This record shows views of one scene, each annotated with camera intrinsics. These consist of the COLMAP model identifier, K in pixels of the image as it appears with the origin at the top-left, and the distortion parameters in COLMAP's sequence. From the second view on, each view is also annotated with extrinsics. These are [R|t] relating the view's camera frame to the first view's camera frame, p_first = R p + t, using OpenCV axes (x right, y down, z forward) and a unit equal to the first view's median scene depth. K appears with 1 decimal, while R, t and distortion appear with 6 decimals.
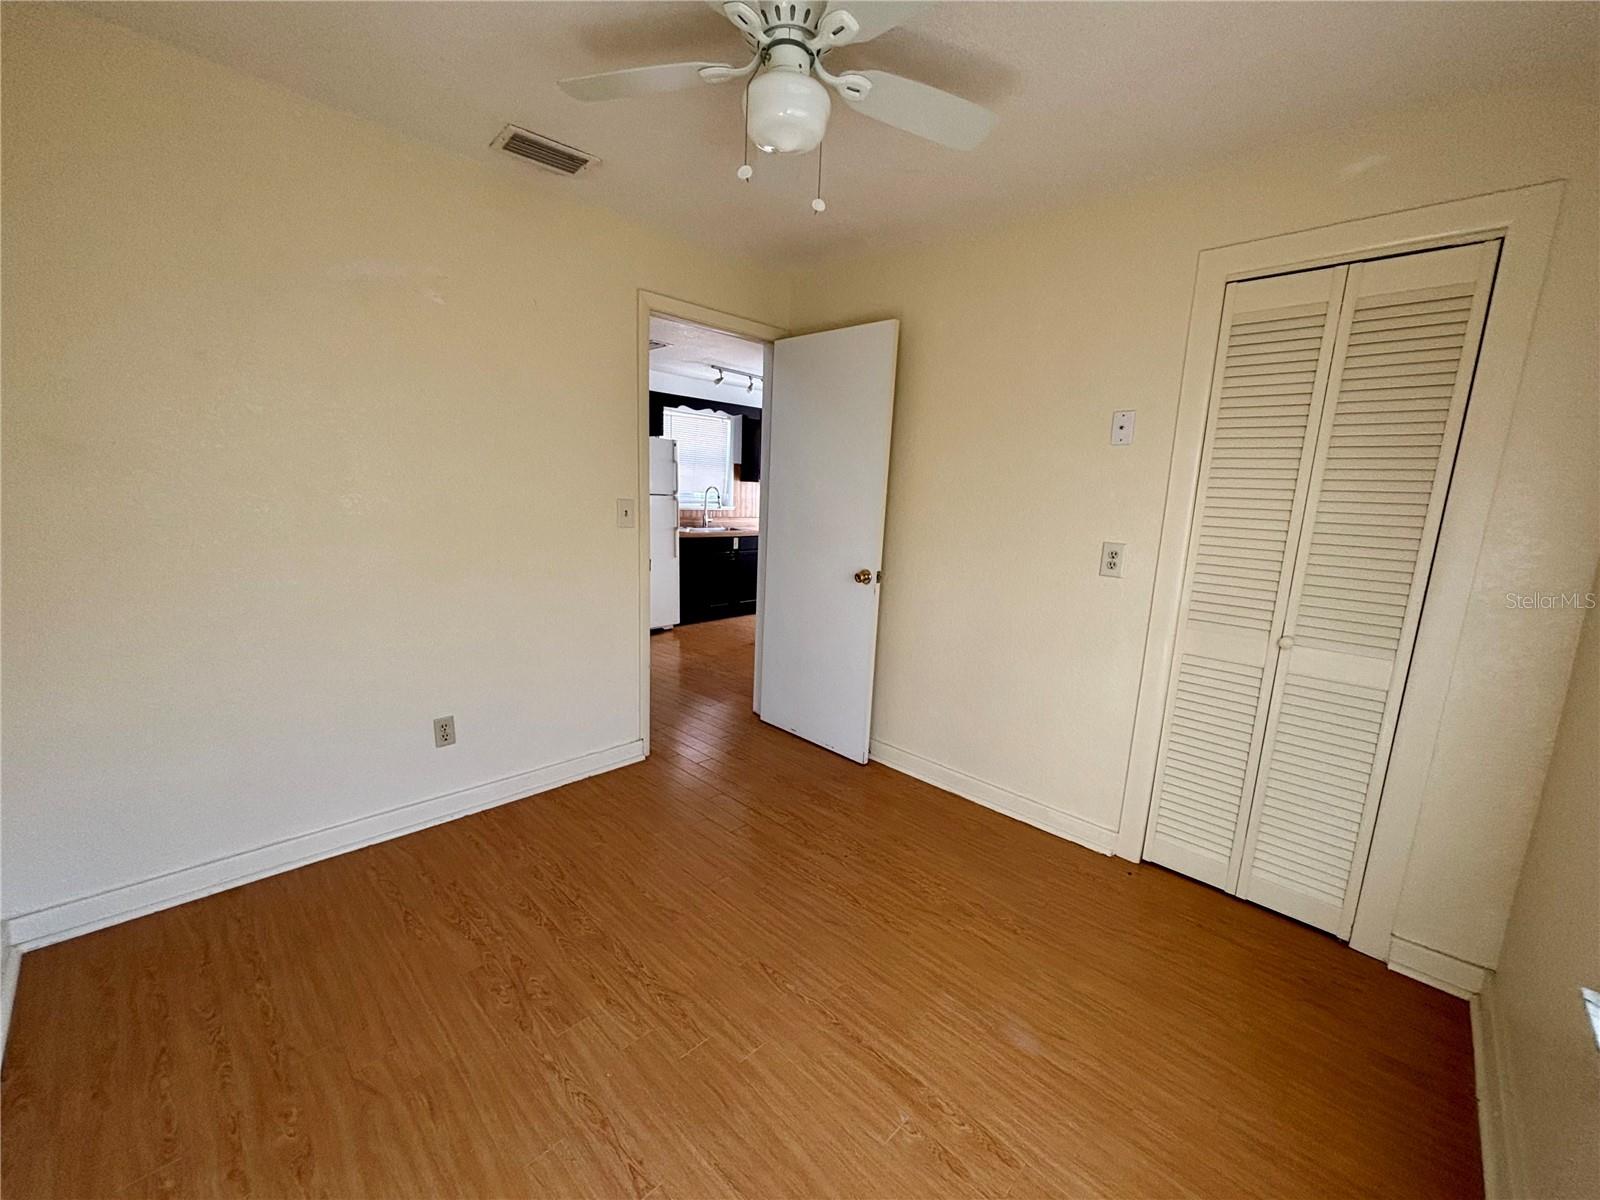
lens RADIAL K [[648.9, 0, 800.0], [0, 648.9, 600.0], [0, 0, 1]] dist [0.010124, 0.000011]
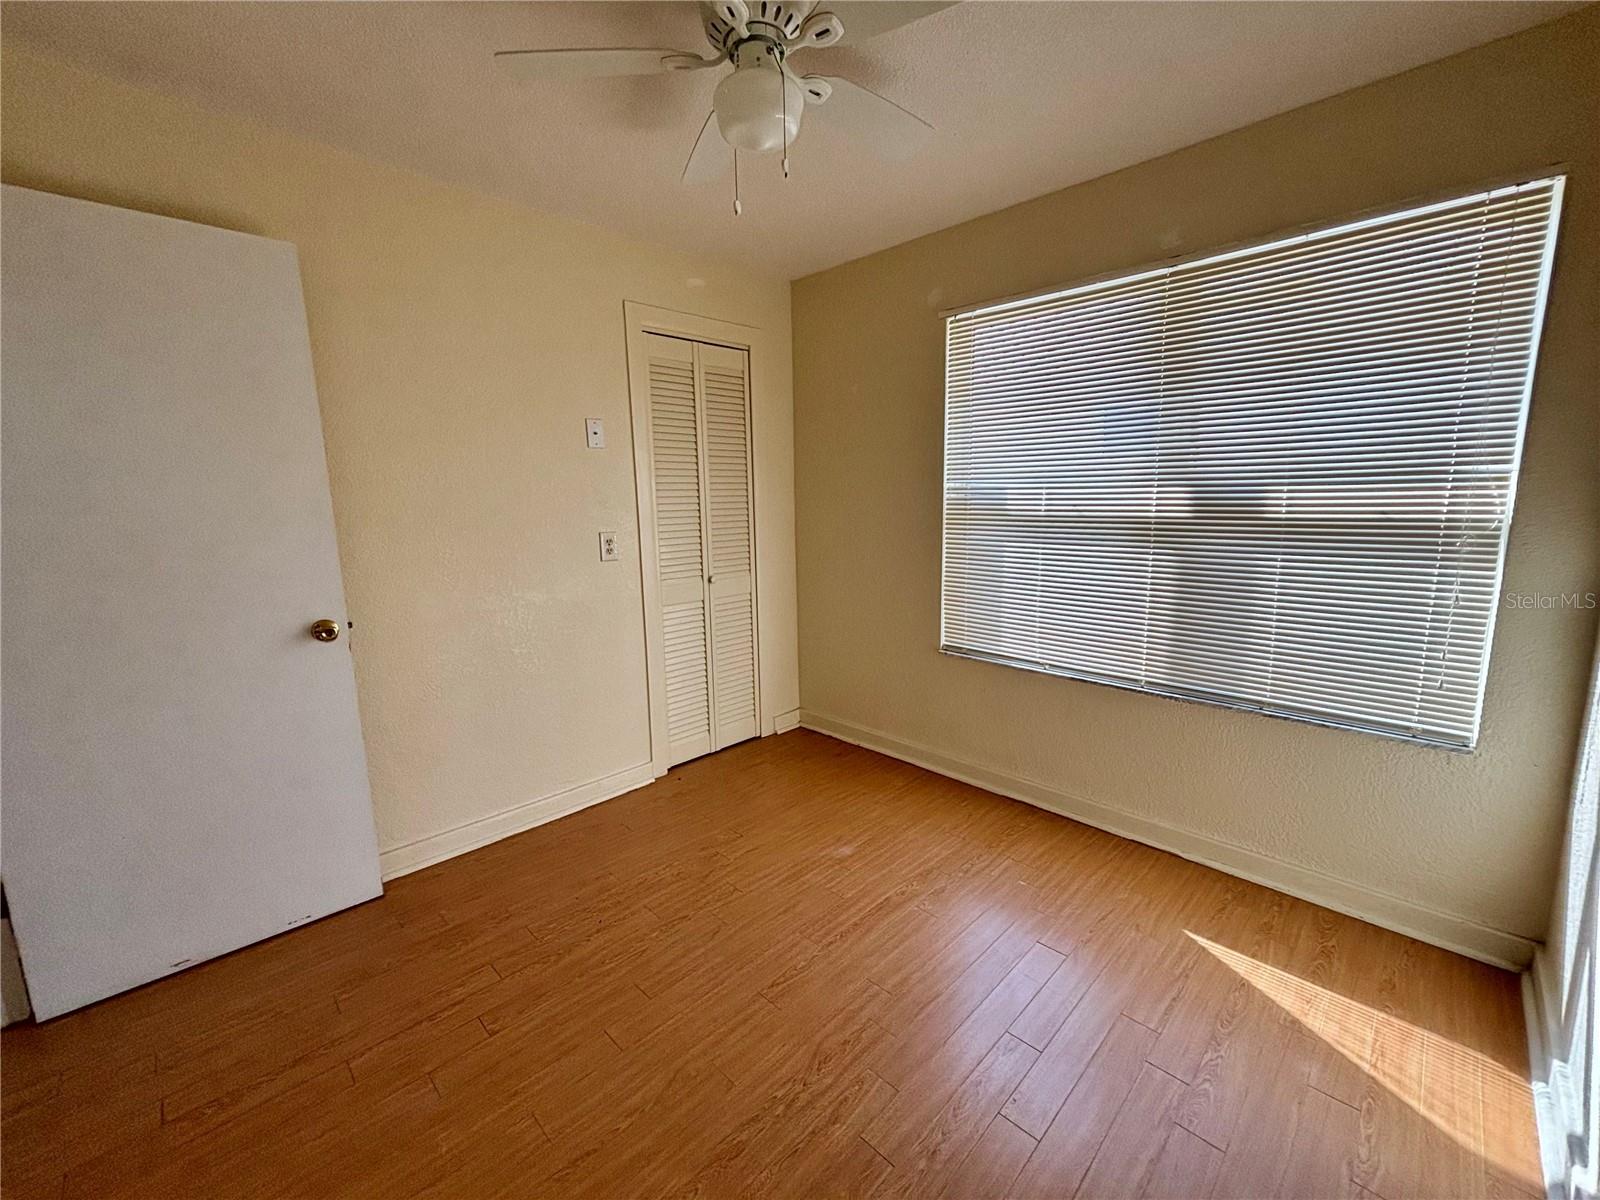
lens RADIAL K [[648.9, 0, 800.0], [0, 648.9, 600.0], [0, 0, 1]] dist [0.010124, 0.000011]
pose [[0.021786, -0.205737, 0.978365, -0.905011], [0.197602, 0.960178, 0.197513, -0.175529], [-0.980040, 0.189024, 0.061573, 0.812210]]
